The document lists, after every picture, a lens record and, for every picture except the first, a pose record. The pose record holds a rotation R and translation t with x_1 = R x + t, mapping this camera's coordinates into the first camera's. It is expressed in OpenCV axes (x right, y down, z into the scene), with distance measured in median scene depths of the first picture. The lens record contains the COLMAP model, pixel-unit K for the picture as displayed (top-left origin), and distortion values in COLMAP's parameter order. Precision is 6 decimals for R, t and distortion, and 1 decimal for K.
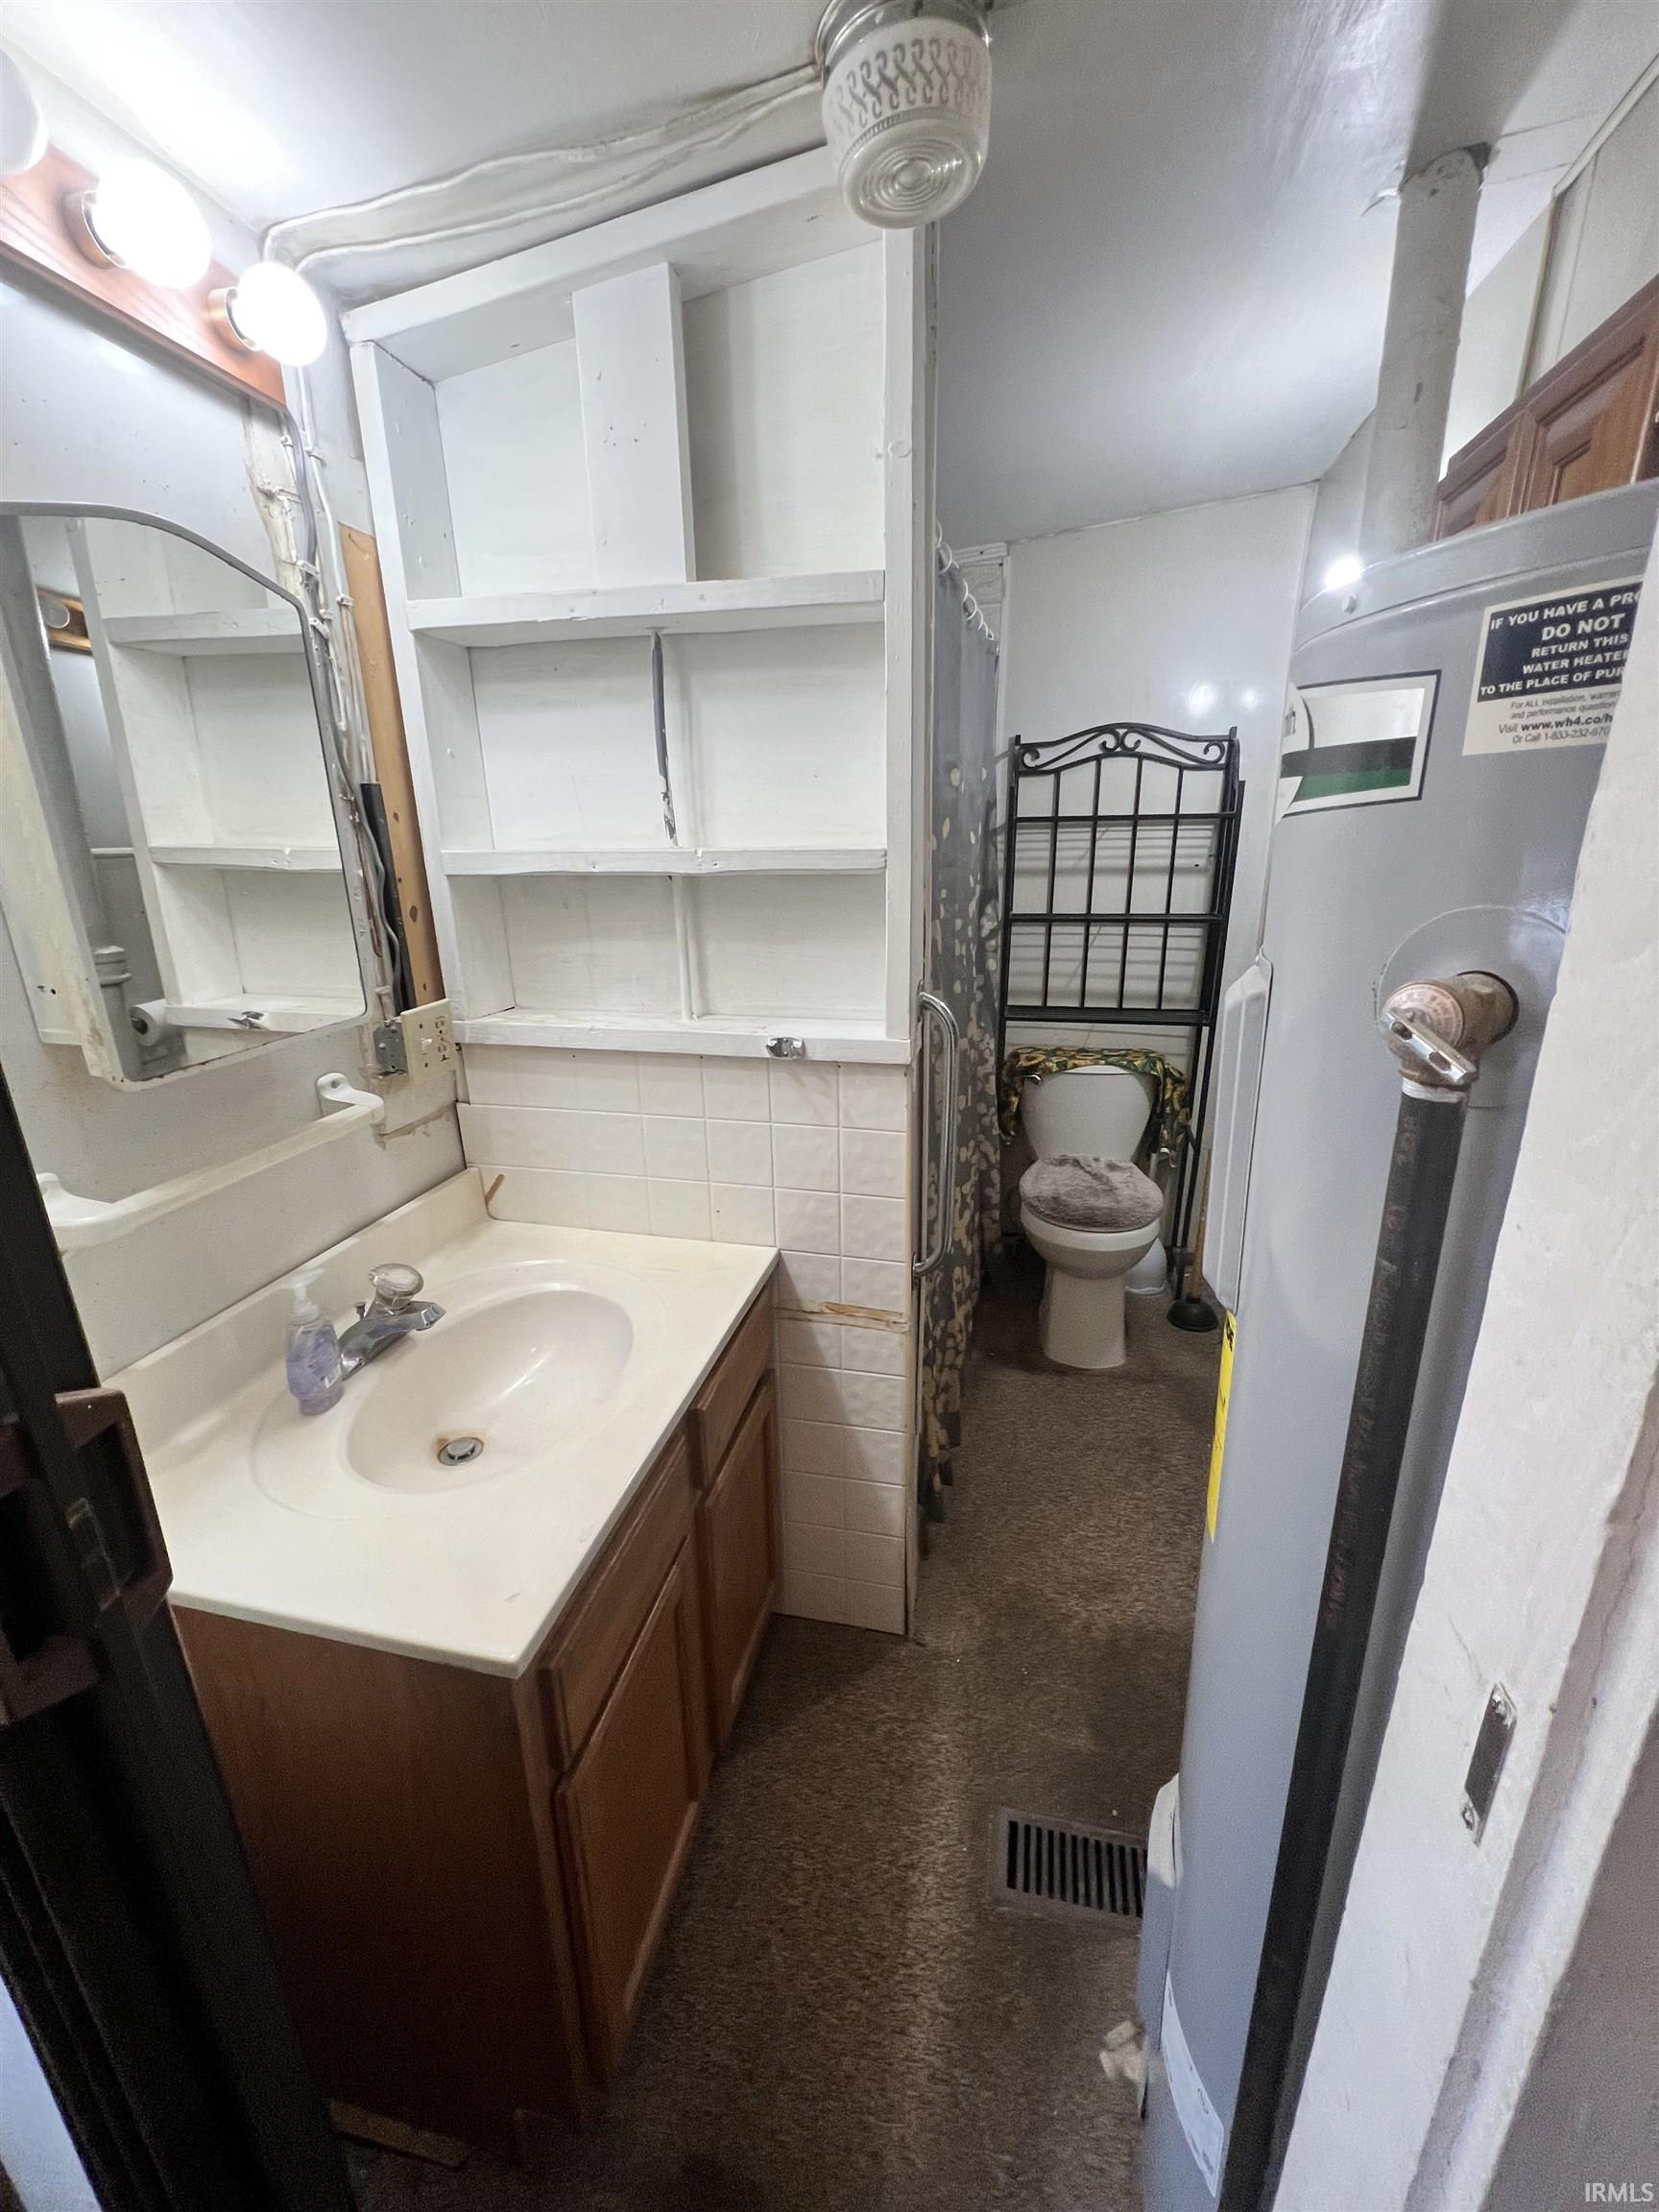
lens RADIAL K [[884.8, 0, 830.4], [0, 884.8, 1100.5], [0, 0, 1]] dist [-0.000735, -0.000416]
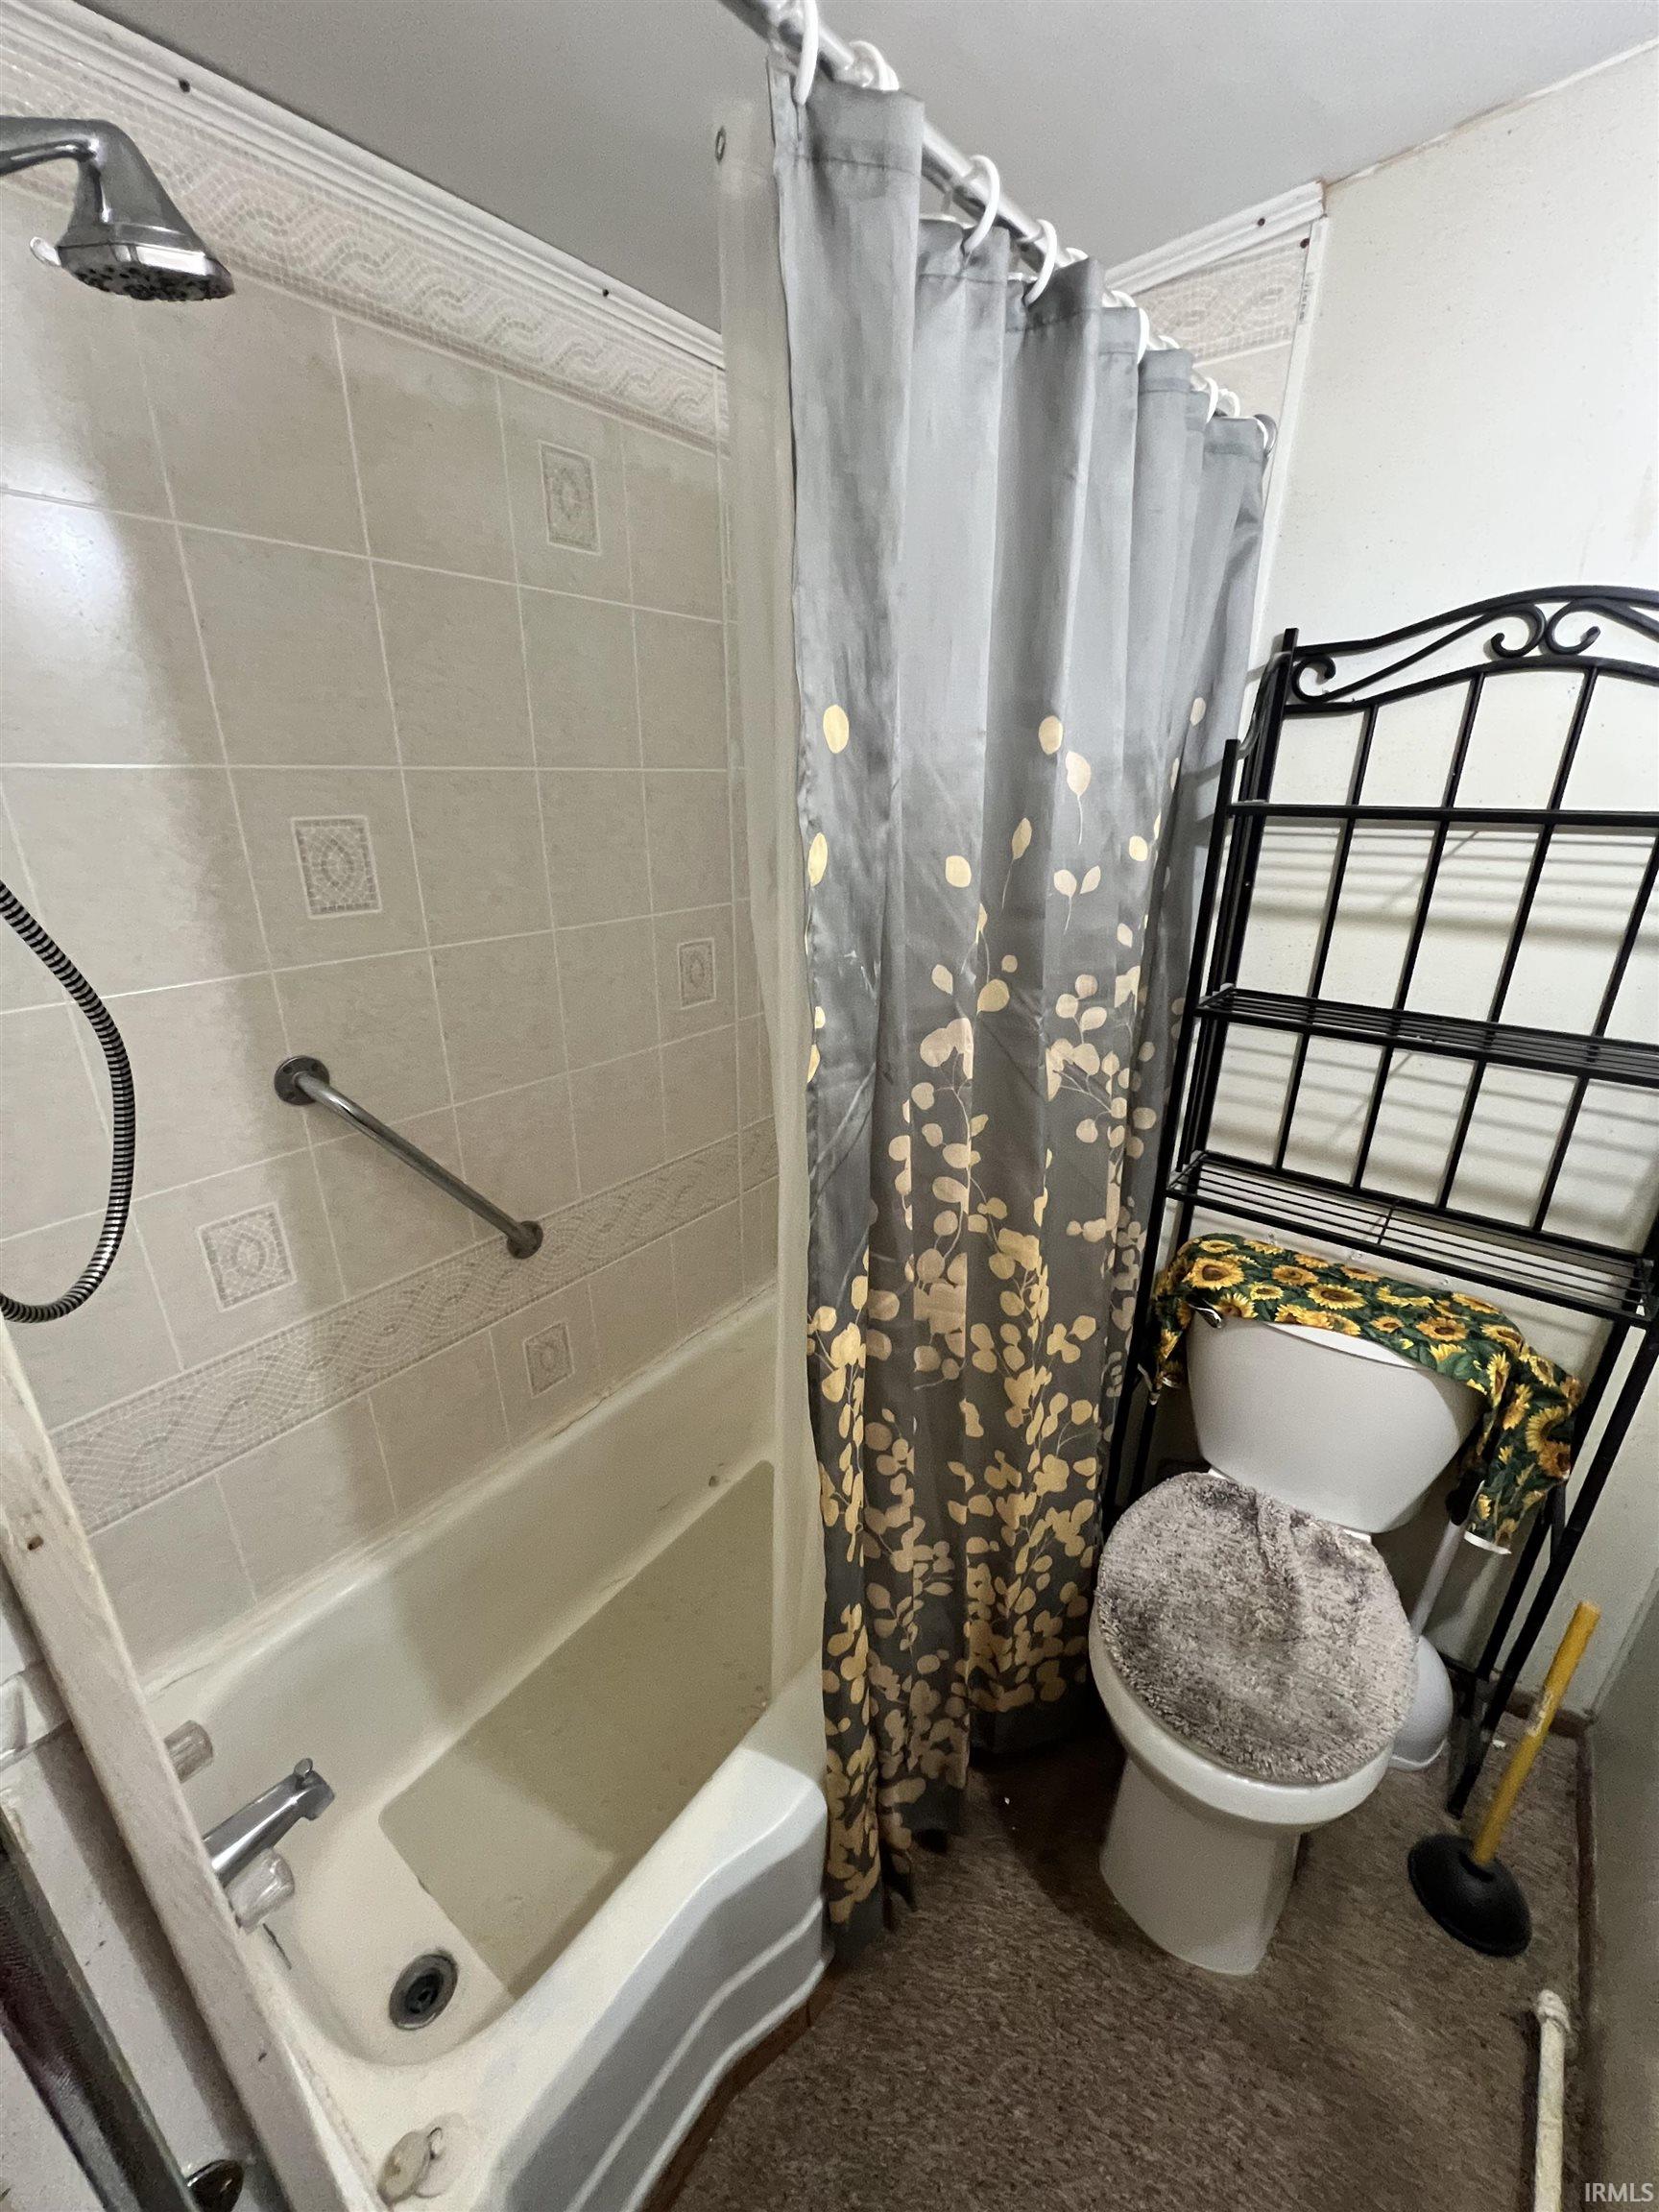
lens RADIAL K [[884.8, 0, 827.2], [0, 884.8, 1110.9], [0, 0, 1]] dist [-0.000735, -0.000416]
pose [[0.907089, 0.168146, -0.385898, 0.211281], [-0.142375, 0.985277, 0.094646, -0.162729], [0.396131, -0.030910, 0.917674, 0.446047]]
